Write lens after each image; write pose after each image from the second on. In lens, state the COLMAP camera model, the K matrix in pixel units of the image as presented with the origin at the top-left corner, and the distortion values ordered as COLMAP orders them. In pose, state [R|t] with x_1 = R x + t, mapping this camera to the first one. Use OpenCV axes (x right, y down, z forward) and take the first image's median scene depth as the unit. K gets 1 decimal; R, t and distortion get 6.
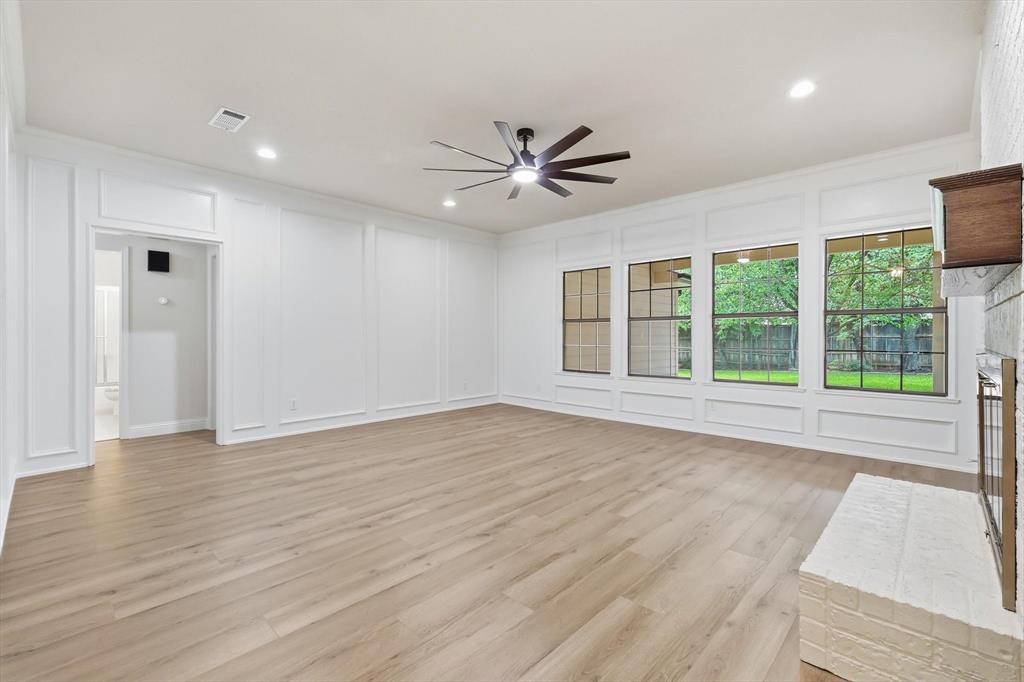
lens RADIAL K [[448.2, 0, 514.8], [0, 448.2, 336.2], [0, 0, 1]] dist [-0.000105, -0.000228]
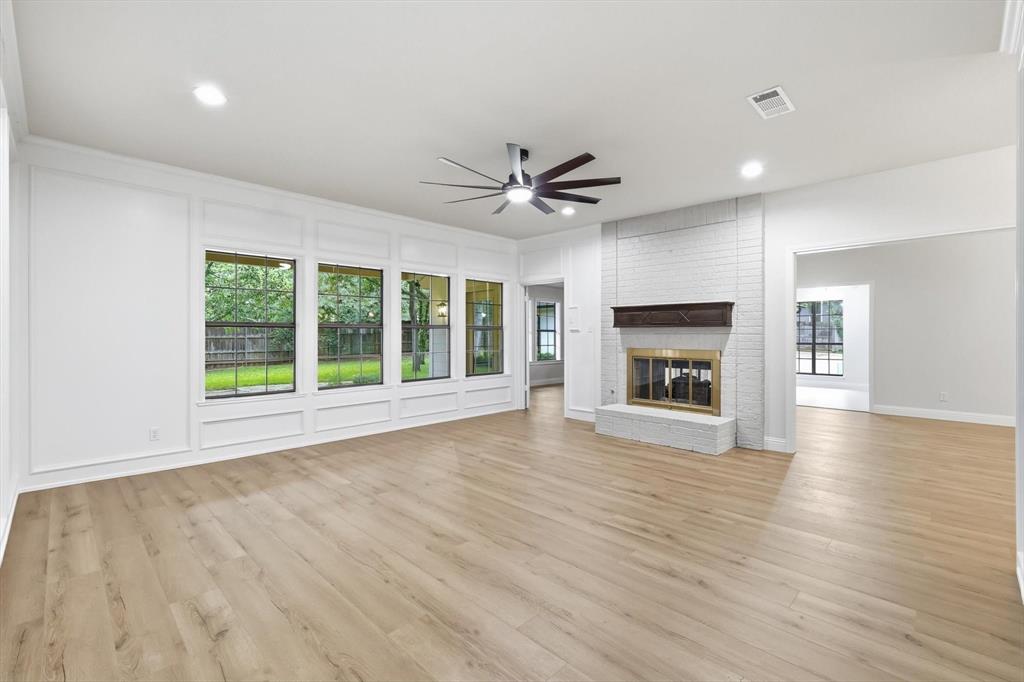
lens RADIAL K [[448.2, 0, 514.8], [0, 448.2, 336.2], [0, 0, 1]] dist [-0.000105, -0.000228]
pose [[0.019379, 0.000888, 0.999812, -1.210971], [0.001999, 0.999998, -0.000927, -0.030478], [-0.999810, 0.002017, 0.019377, 1.182132]]
